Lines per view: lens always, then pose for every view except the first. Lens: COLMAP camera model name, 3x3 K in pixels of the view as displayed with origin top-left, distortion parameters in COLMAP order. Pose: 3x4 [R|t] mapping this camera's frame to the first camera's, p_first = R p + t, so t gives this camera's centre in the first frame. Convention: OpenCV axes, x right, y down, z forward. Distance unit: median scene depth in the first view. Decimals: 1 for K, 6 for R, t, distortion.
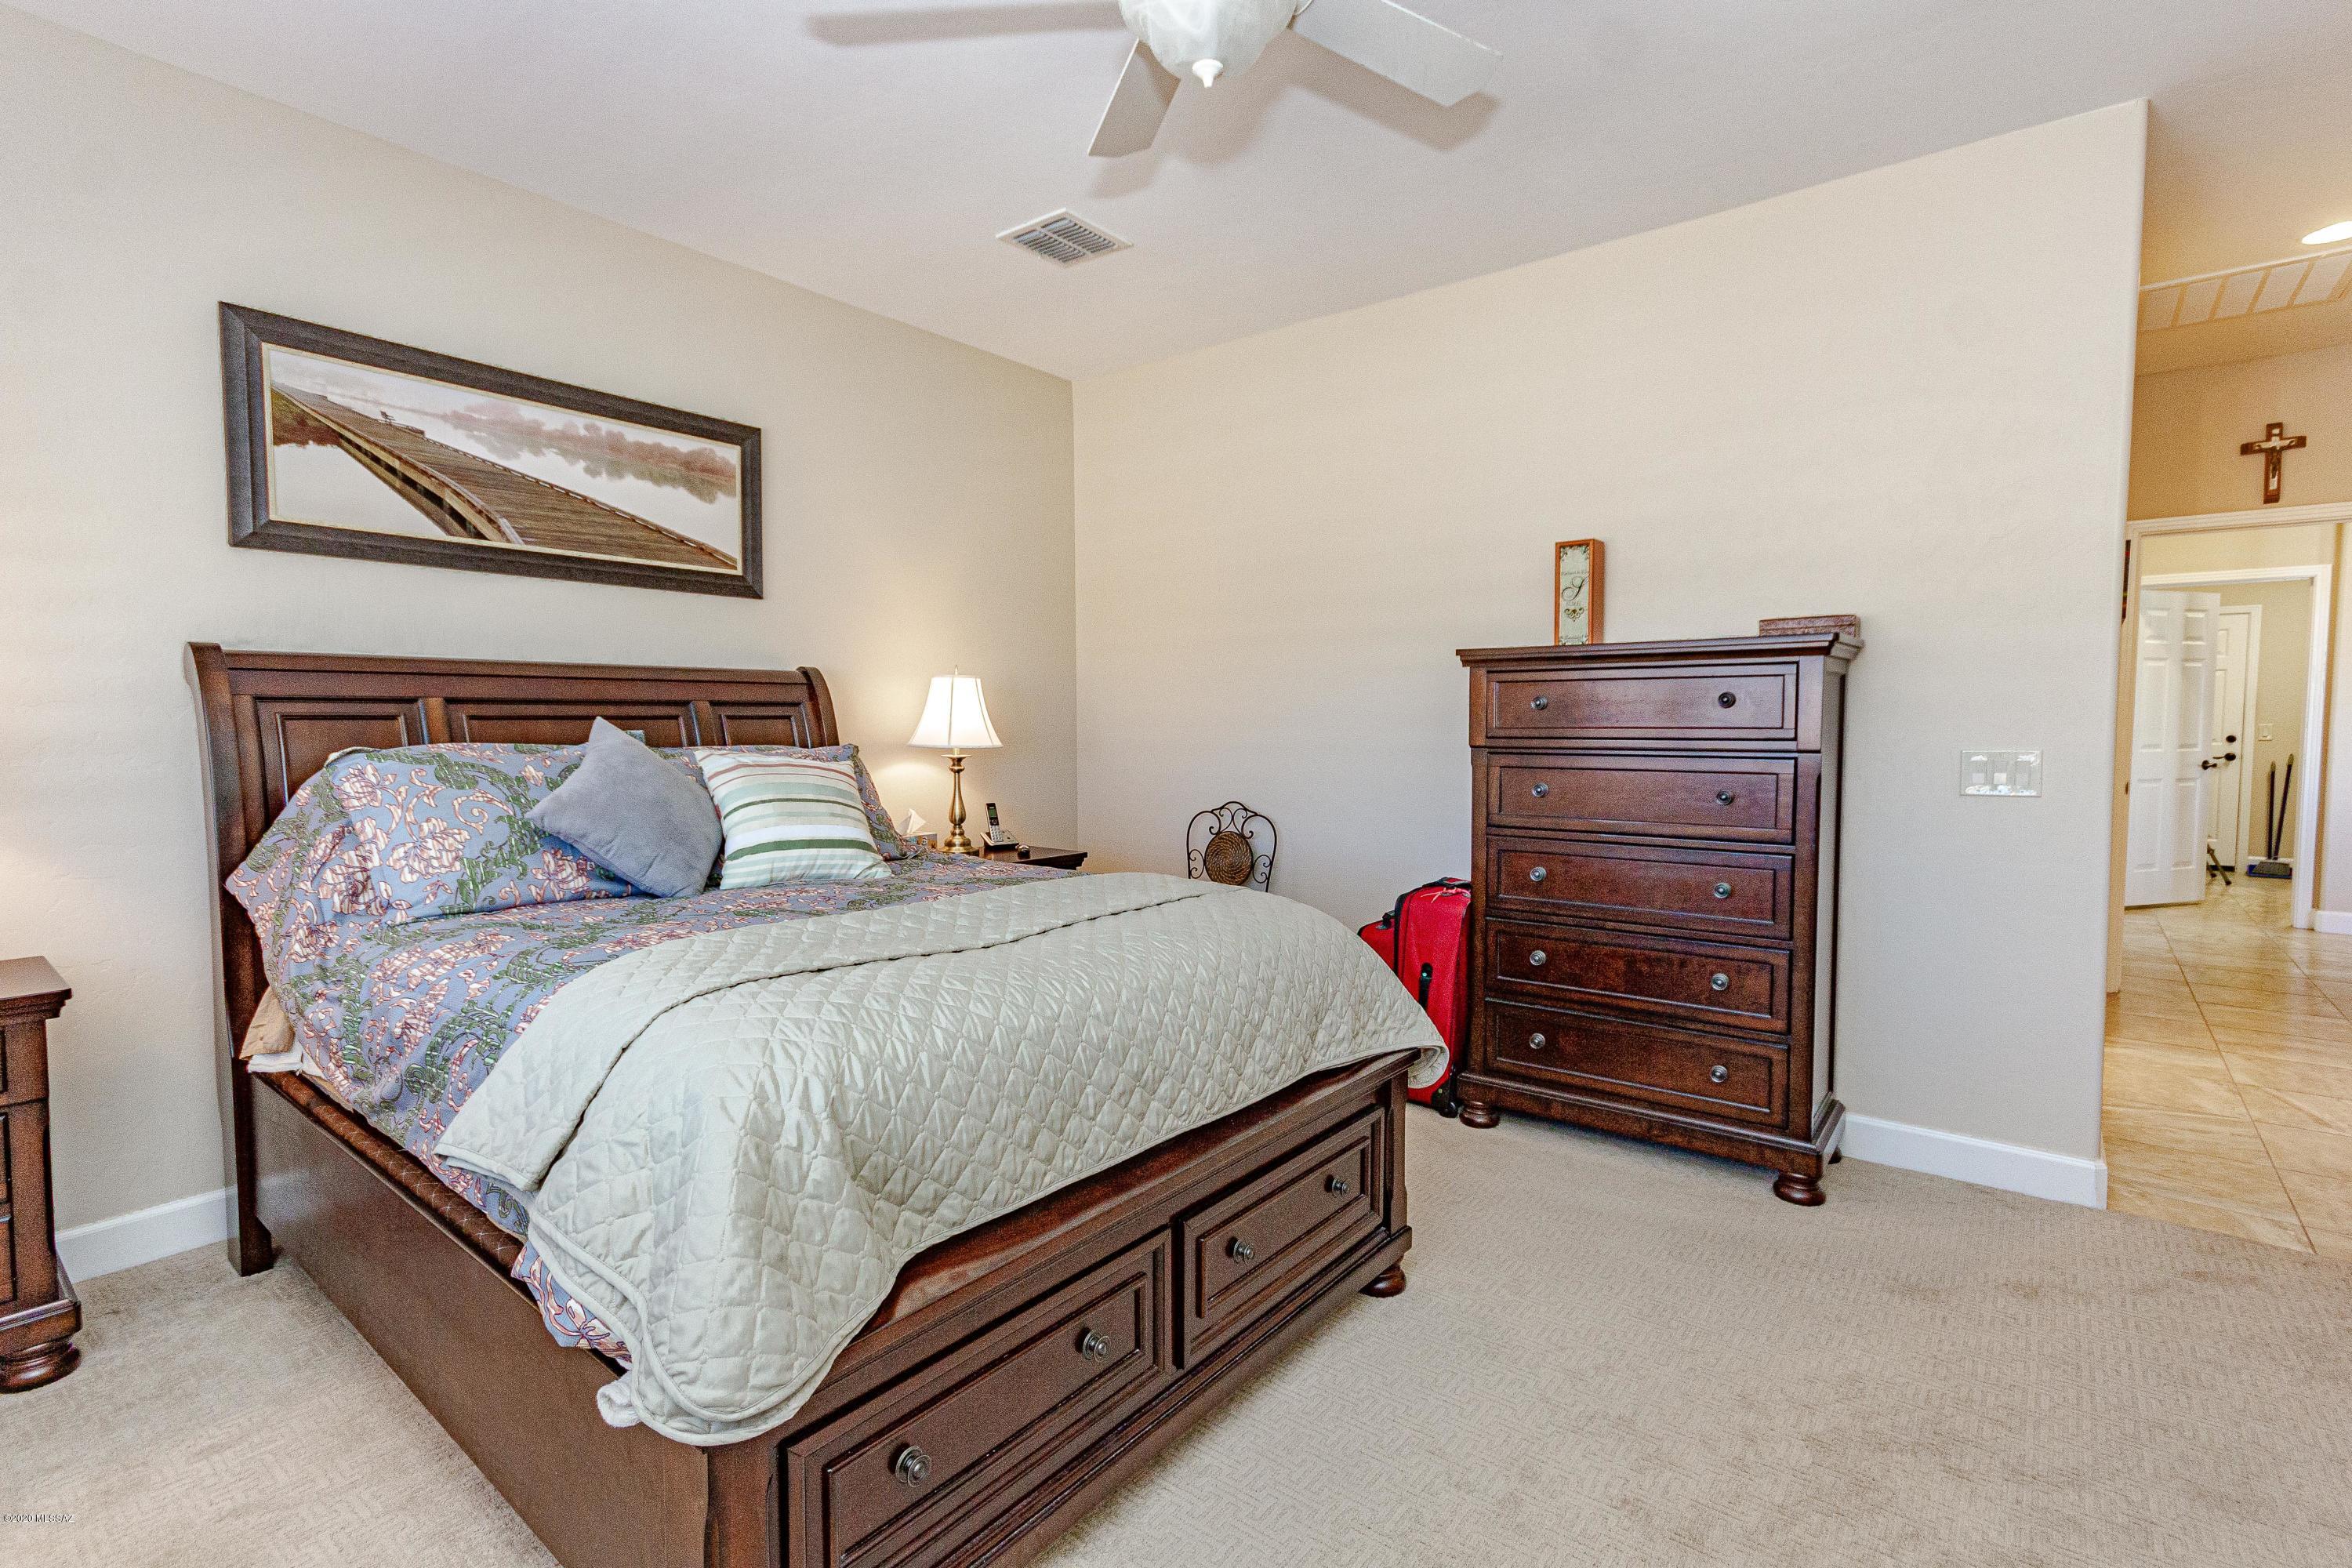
lens RADIAL K [[1101.9, 0, 1174.1], [0, 1101.9, 783.3], [0, 0, 1]] dist [0.004319, 0.001321]
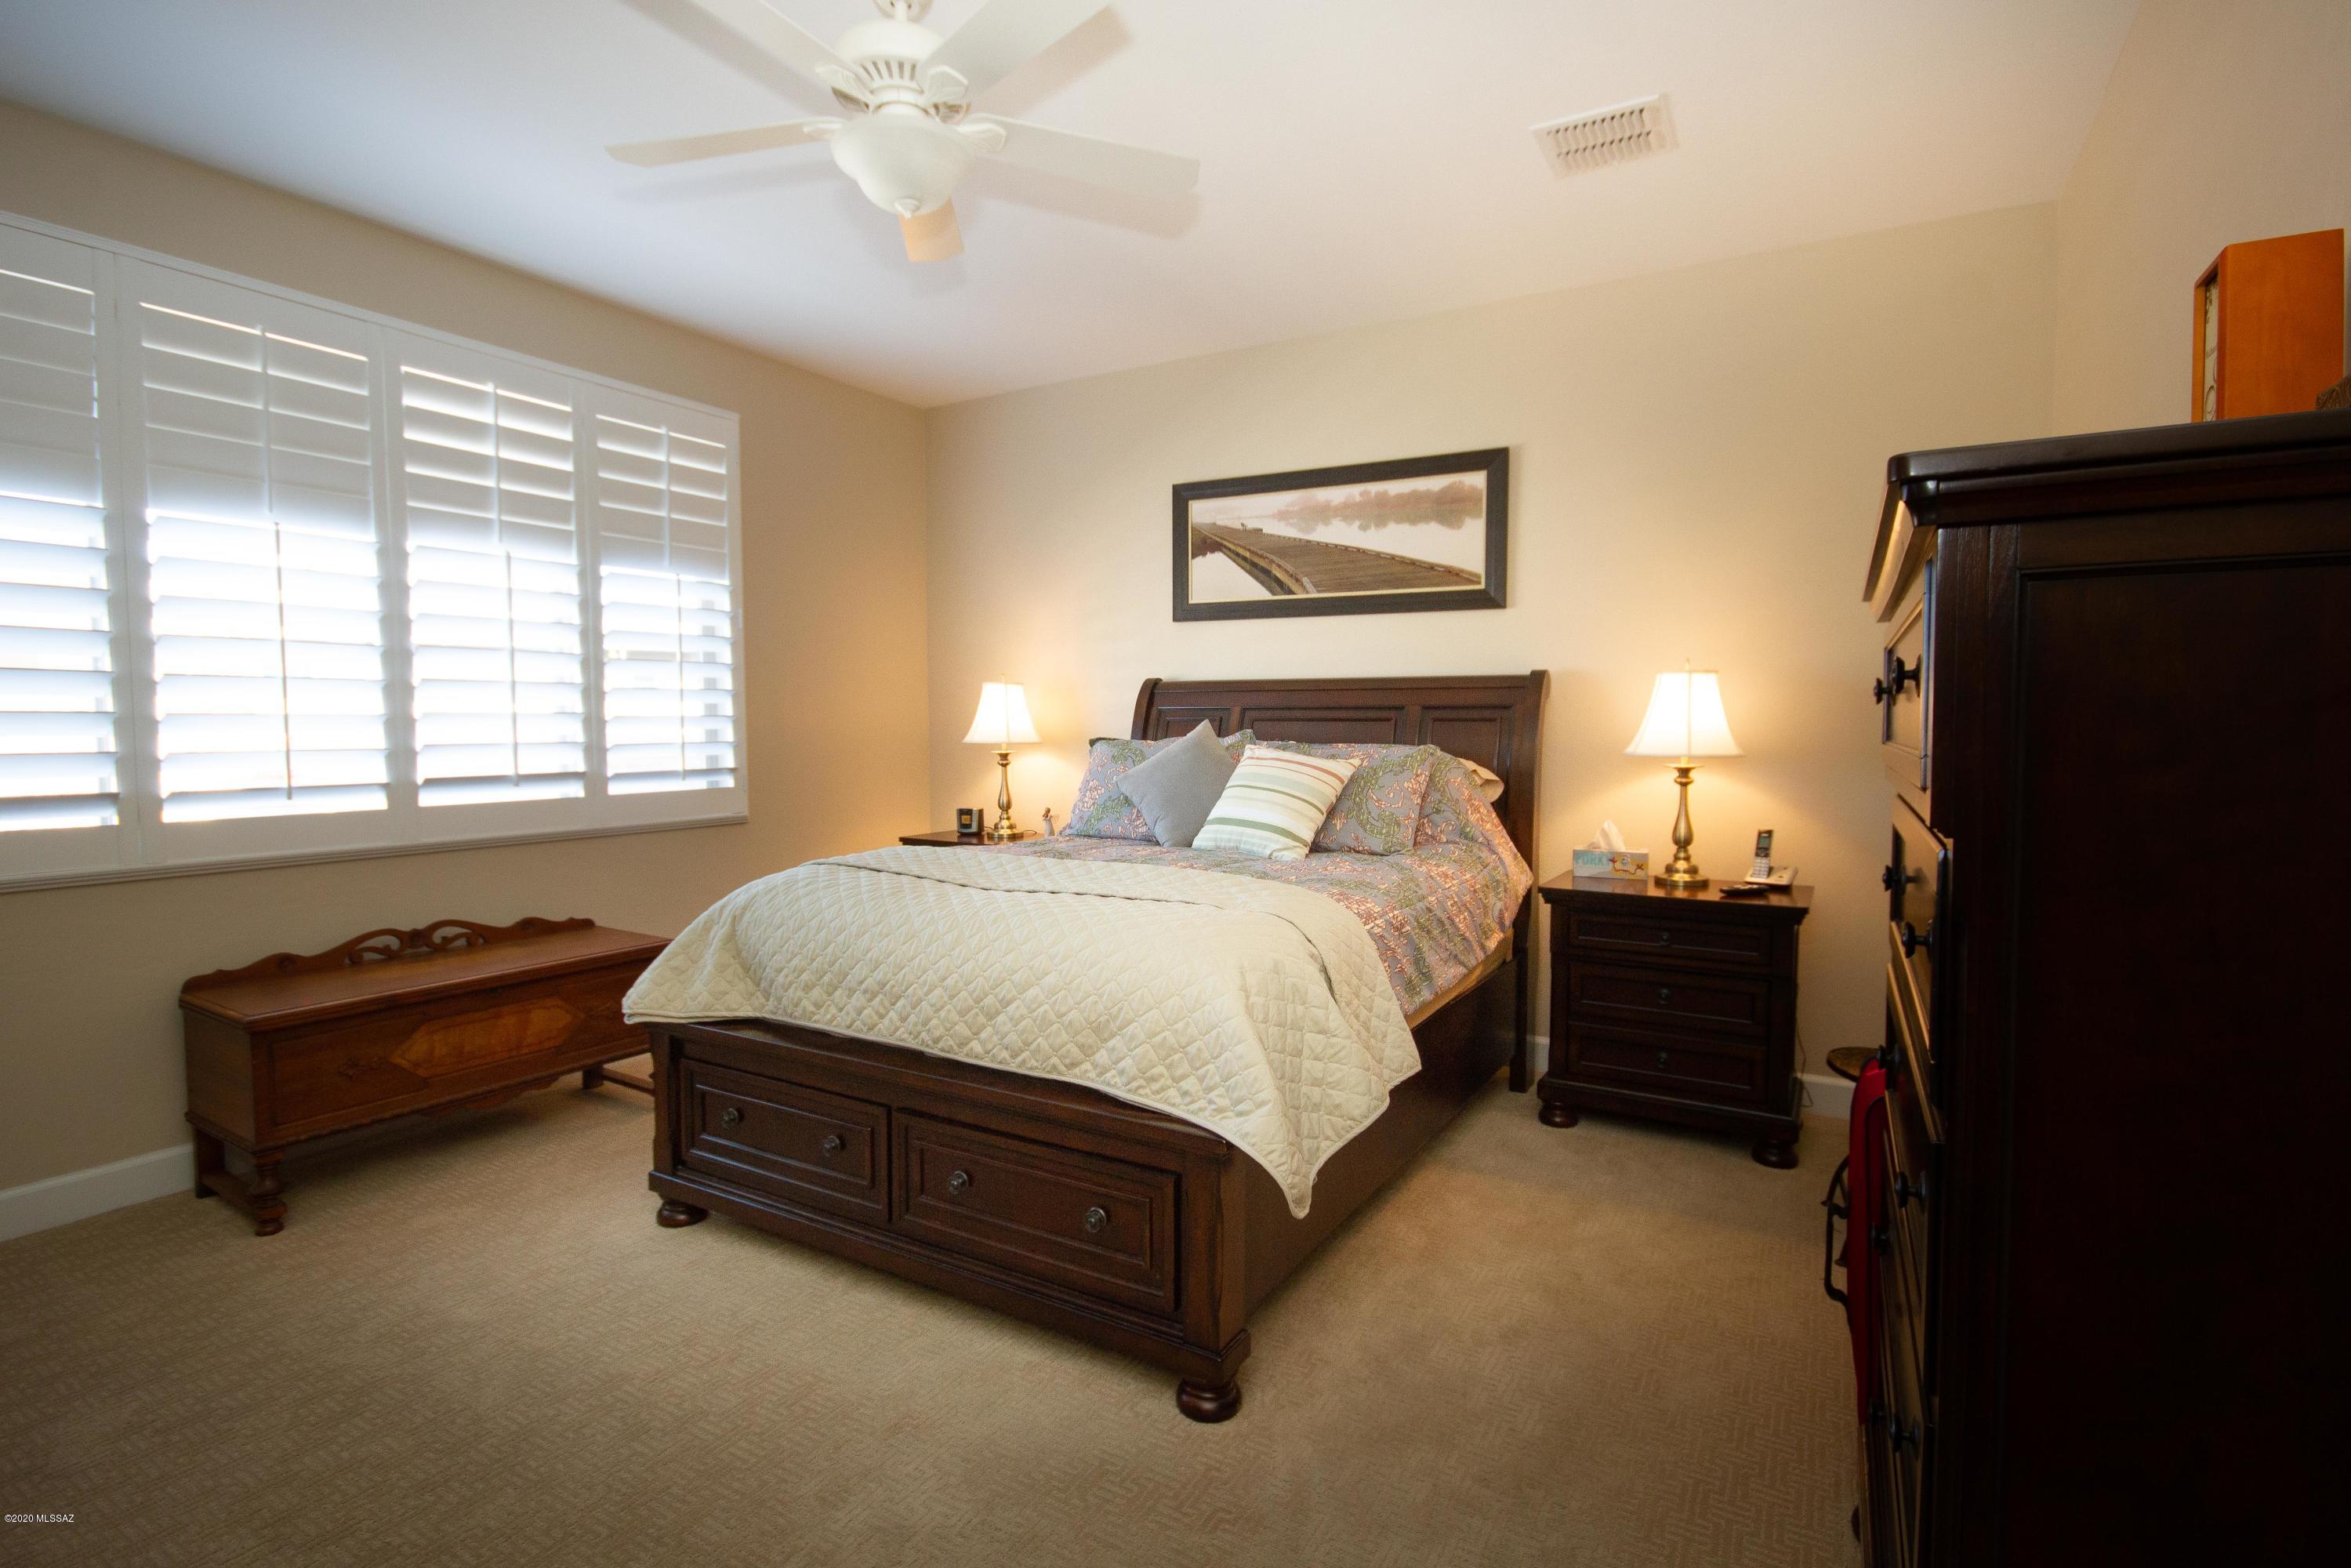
lens RADIAL K [[1101.5, 0, 1178.5], [0, 1101.5, 774.3], [0, 0, 1]] dist [0.004319, 0.001321]
pose [[0.148367, 0.049209, -0.987707, 0.725518], [-0.059580, 0.997392, 0.040741, -0.036890], [0.987136, 0.052803, 0.150912, 0.618376]]
